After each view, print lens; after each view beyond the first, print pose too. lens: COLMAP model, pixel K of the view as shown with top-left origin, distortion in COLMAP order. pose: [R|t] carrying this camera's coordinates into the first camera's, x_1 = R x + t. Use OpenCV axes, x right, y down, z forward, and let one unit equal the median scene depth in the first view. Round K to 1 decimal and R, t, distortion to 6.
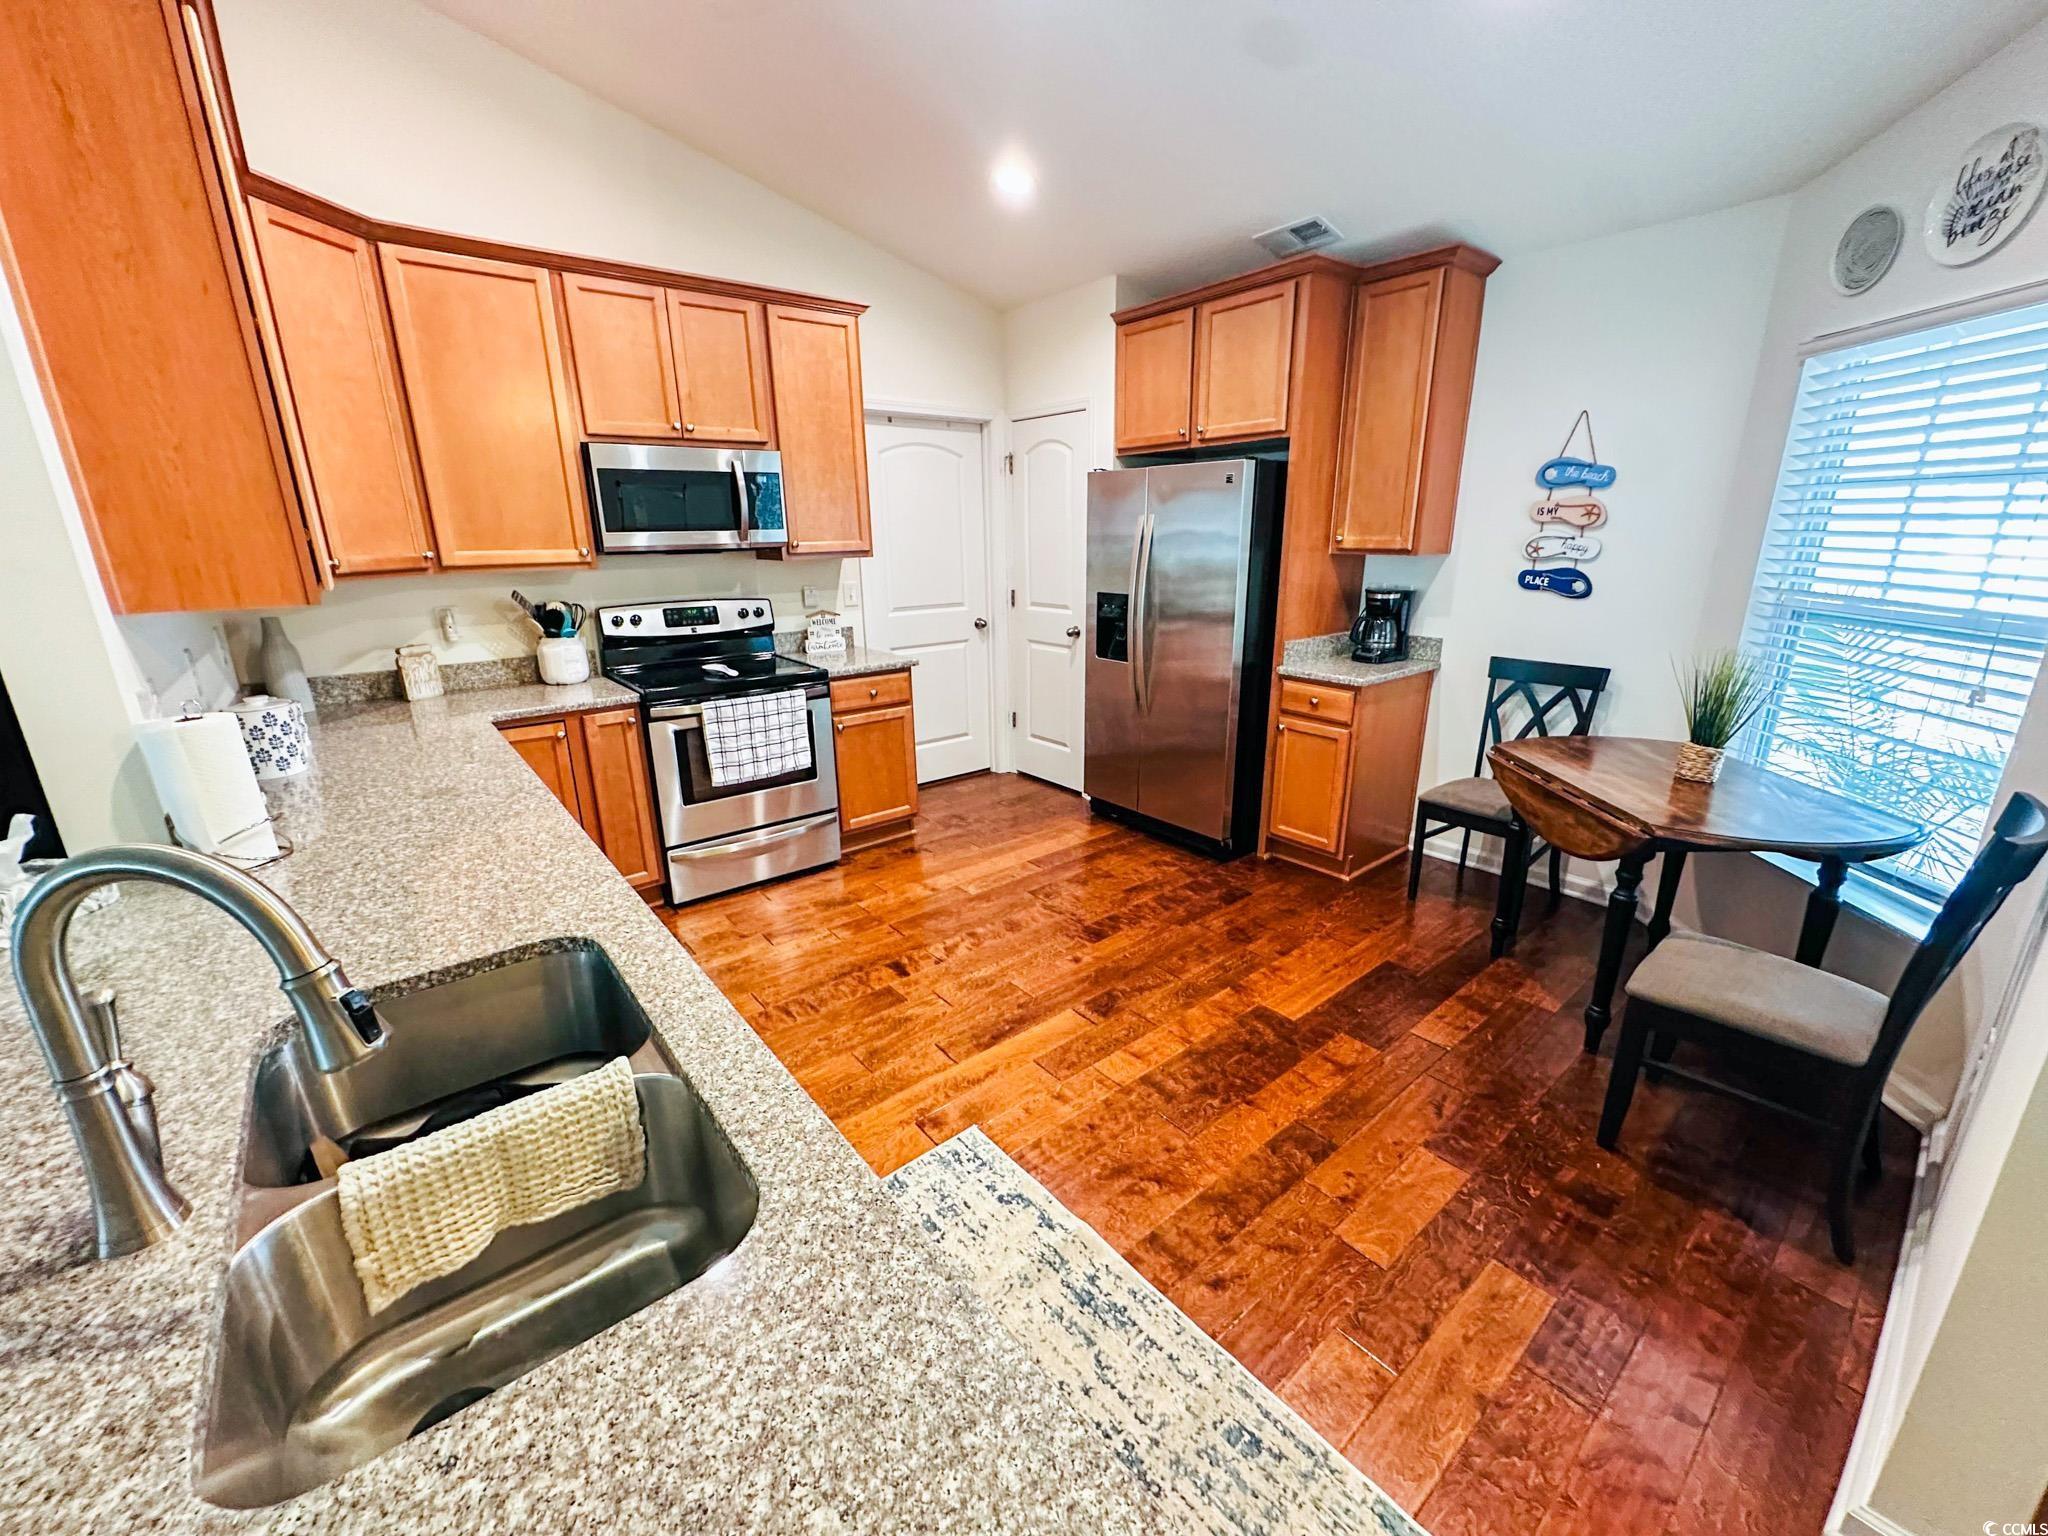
lens RADIAL K [[815.2, 0, 1021.7], [0, 815.2, 766.7], [0, 0, 1]] dist [-0.004611, 0.000096]
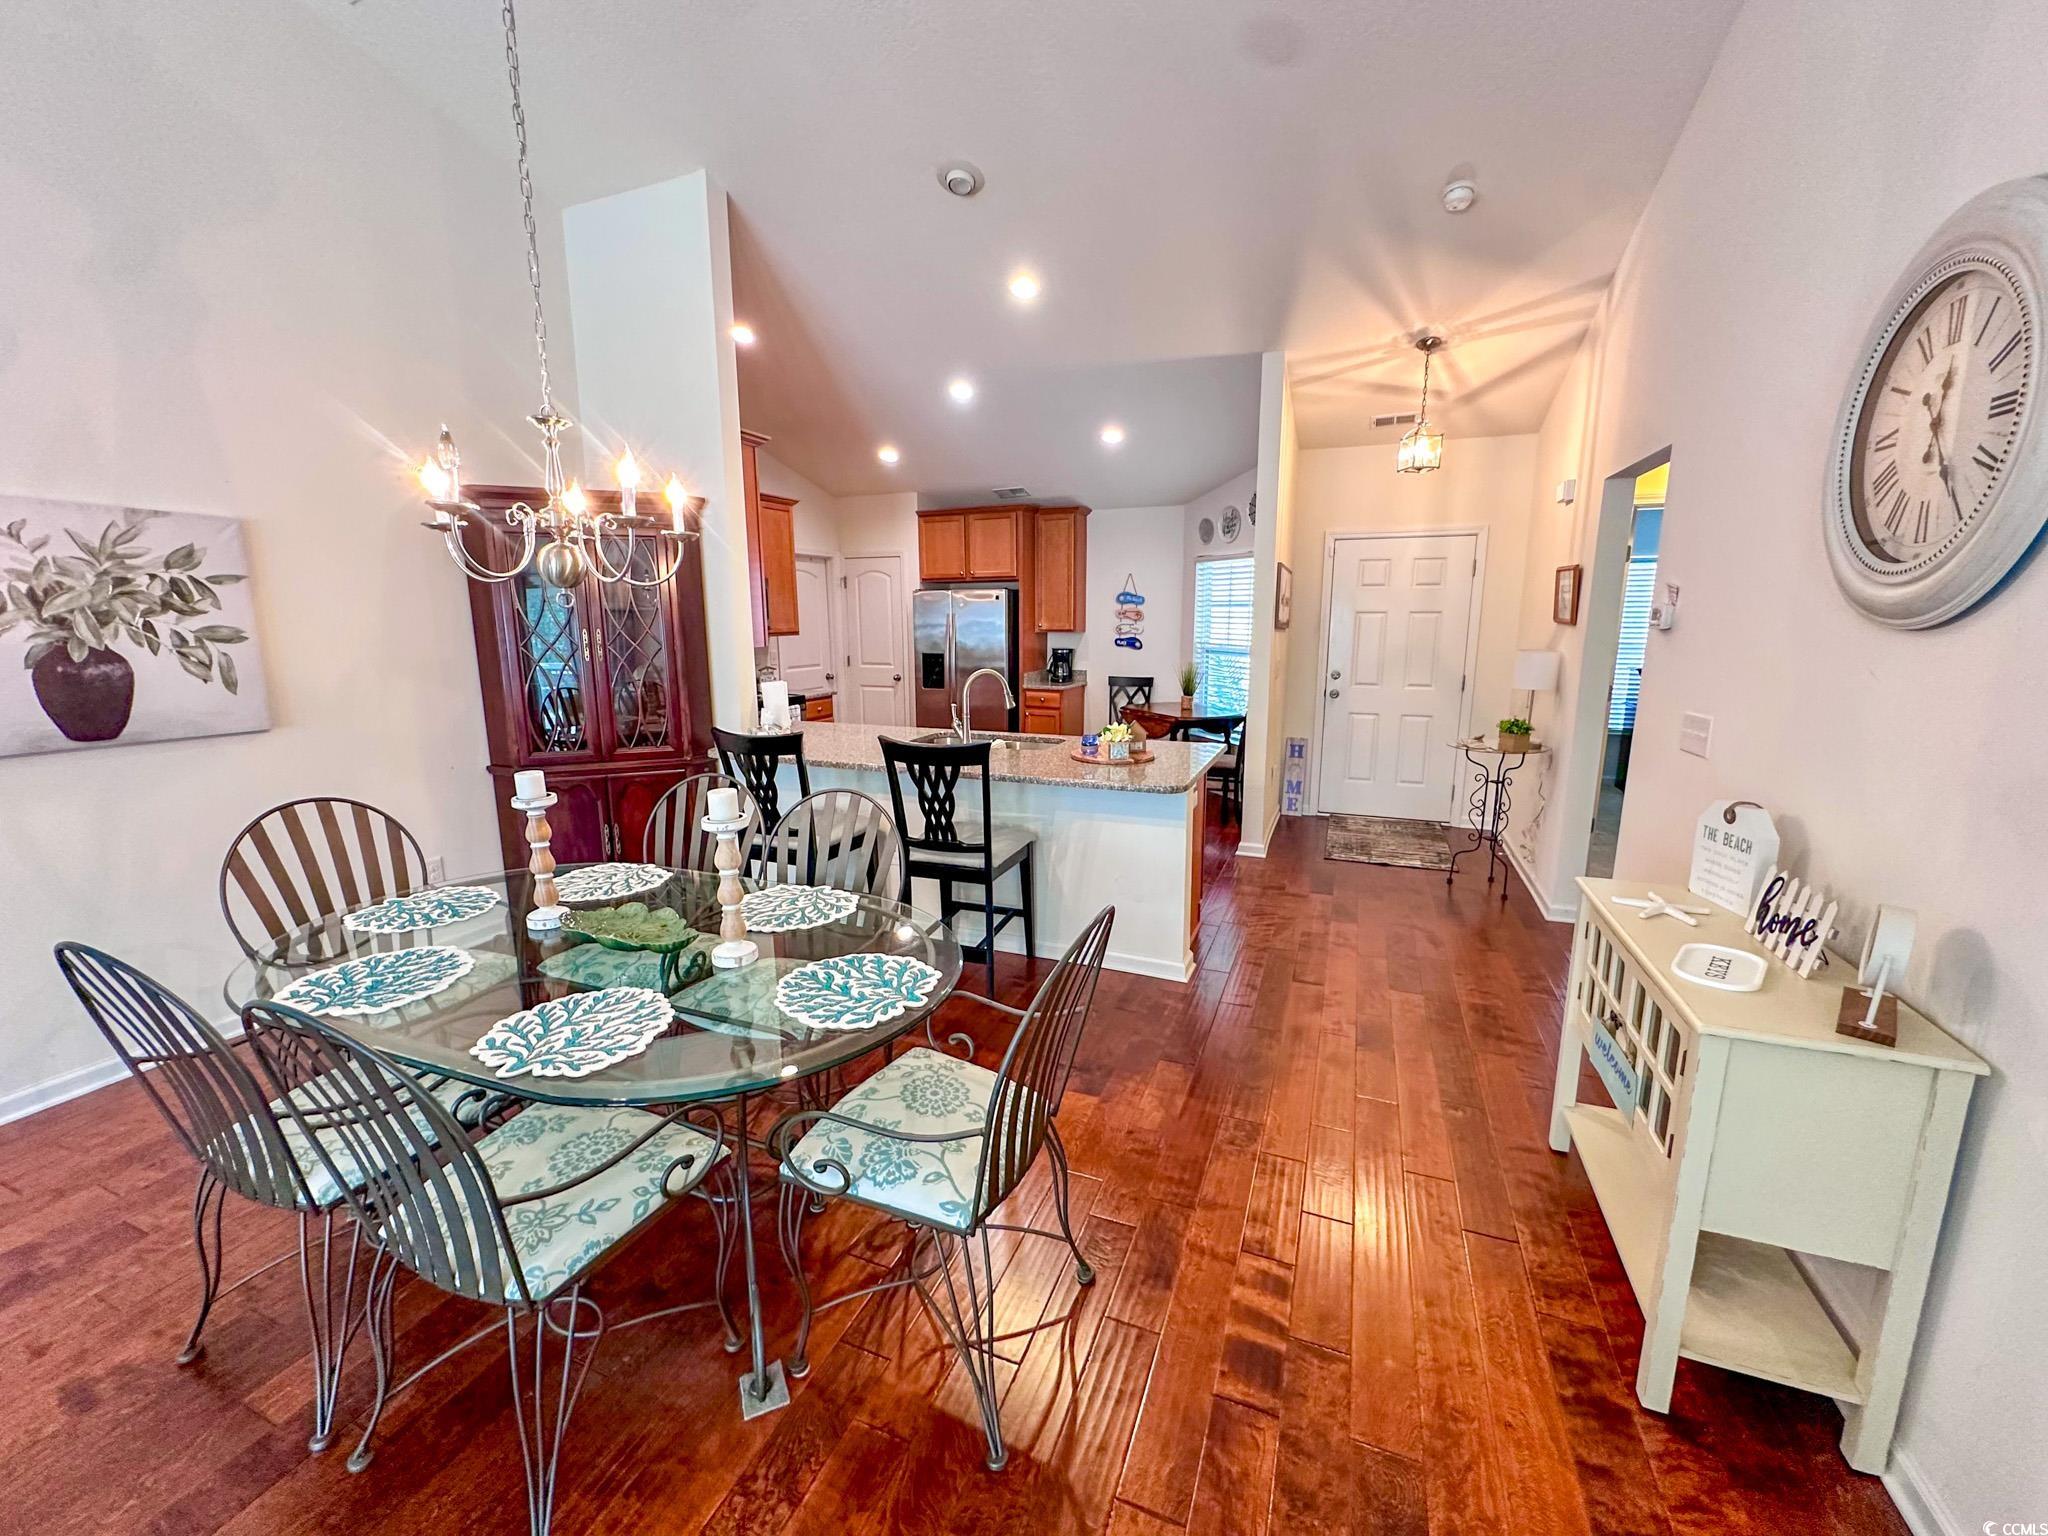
lens RADIAL K [[815.2, 0, 1017.5], [0, 815.2, 768.5], [0, 0, 1]] dist [-0.004611, 0.000096]
pose [[0.881523, -0.080344, 0.465254, -0.733477], [0.128418, 0.989065, -0.072515, 0.254632], [-0.454341, 0.123670, 0.882202, -0.864435]]
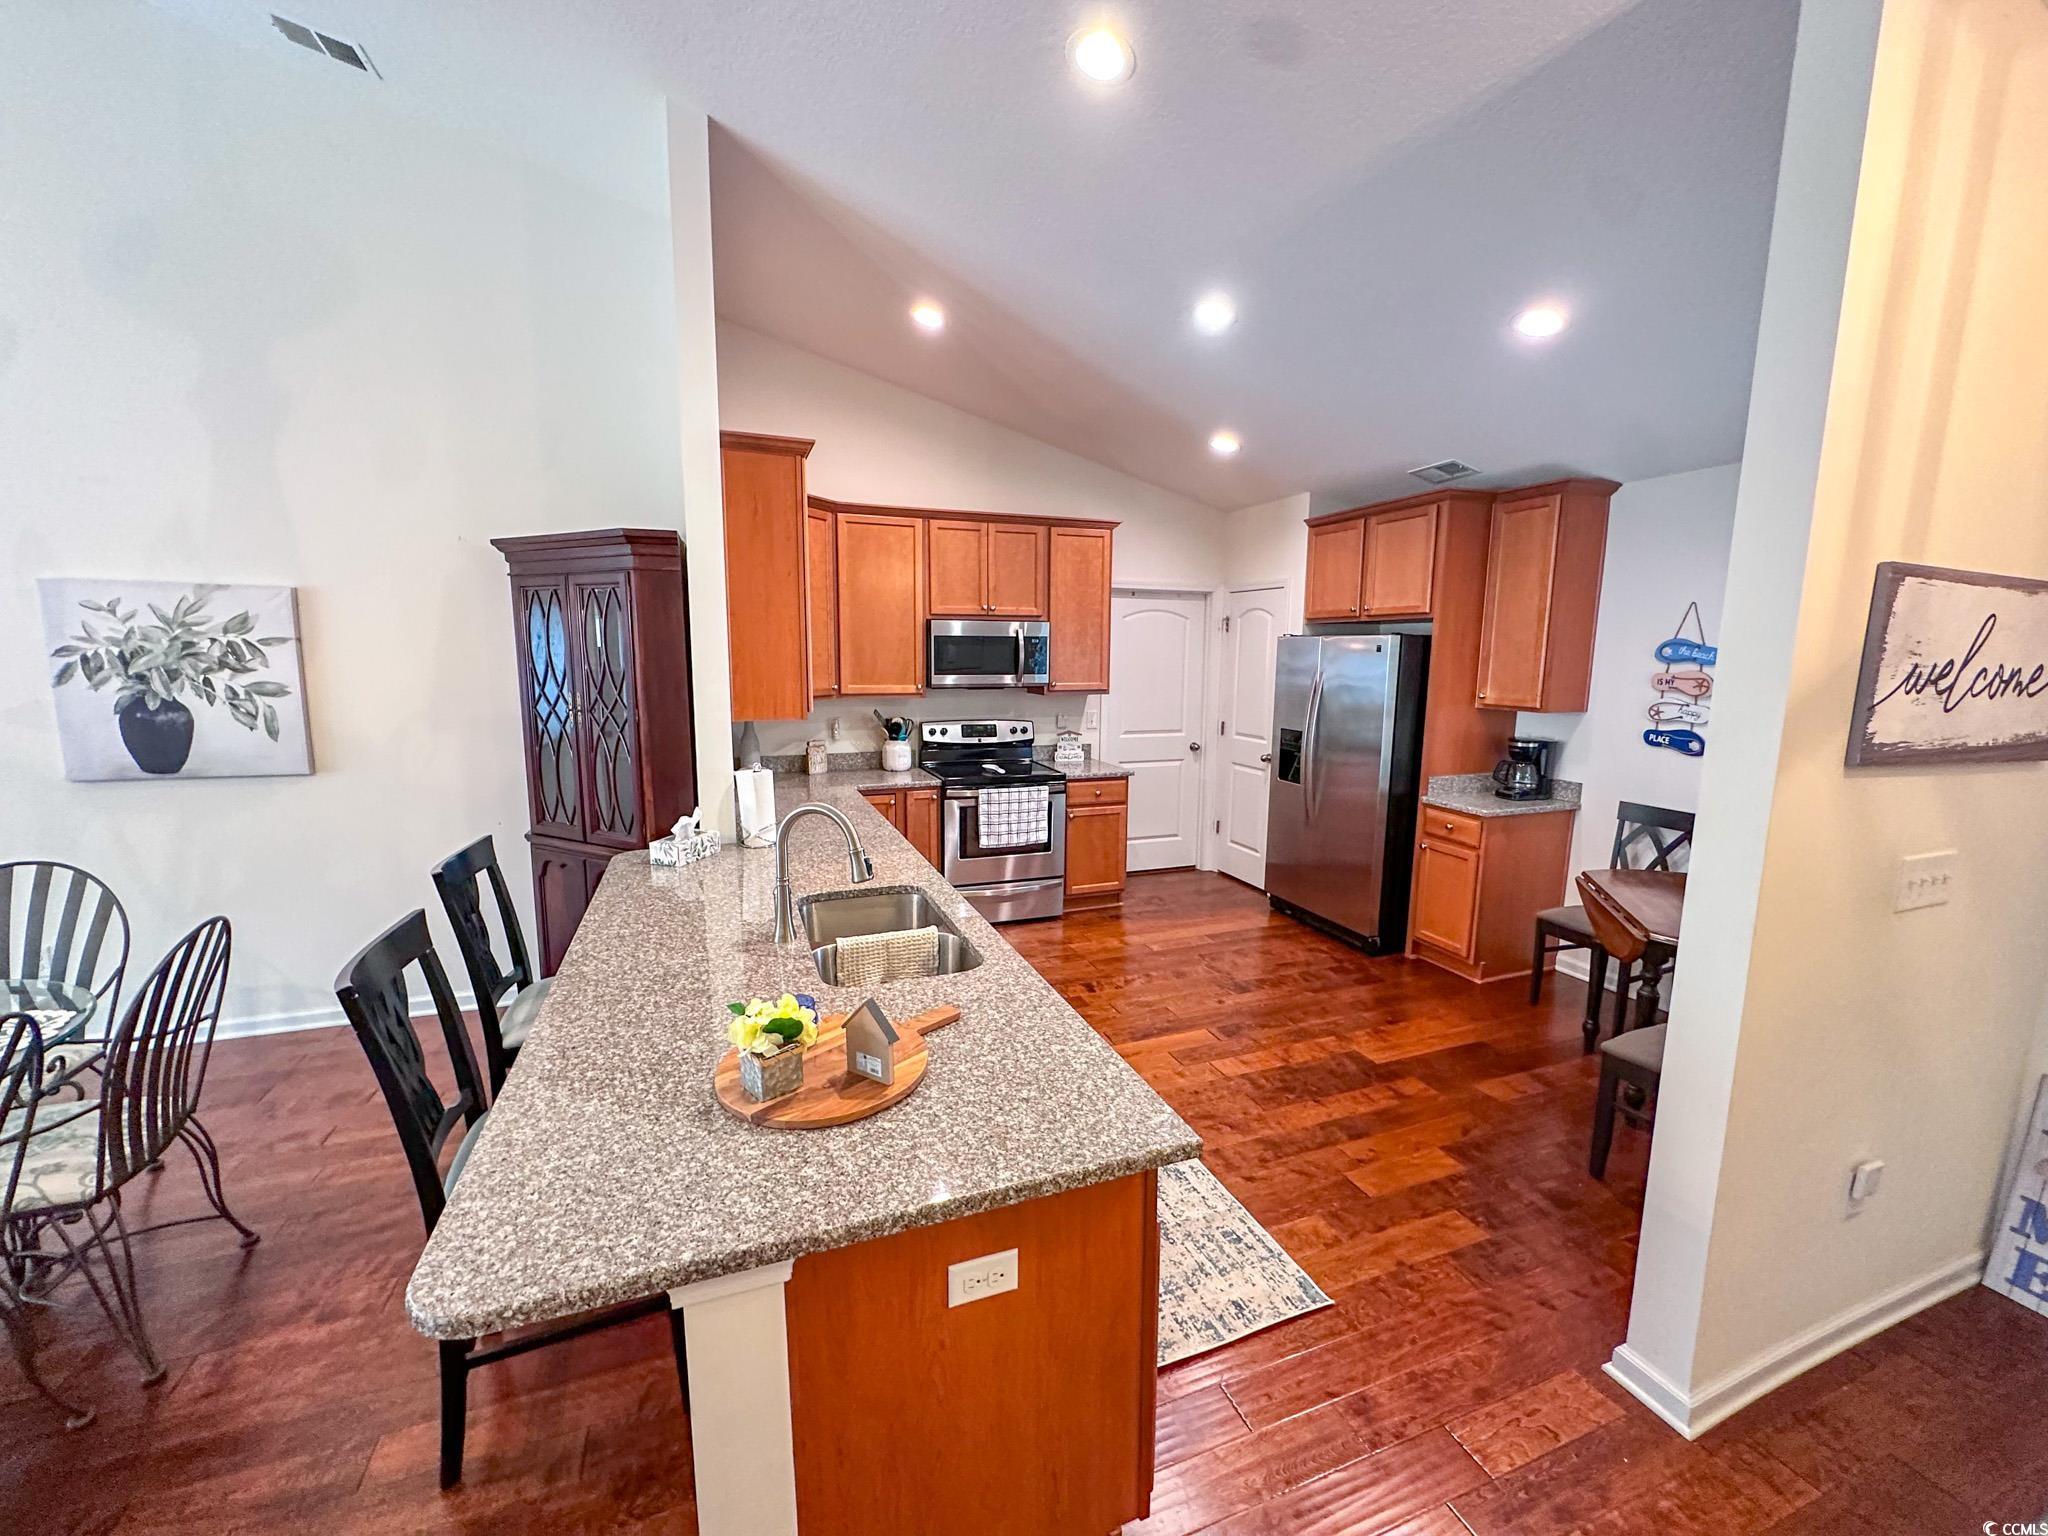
lens RADIAL K [[815.2, 0, 1021.1], [0, 815.2, 767.8], [0, 0, 1]] dist [-0.004611, 0.000096]
pose [[0.946837, 0.065849, -0.314902, 0.137112], [-0.108870, 0.986661, -0.121030, 0.051835], [0.302731, 0.148879, 0.941376, -0.362041]]
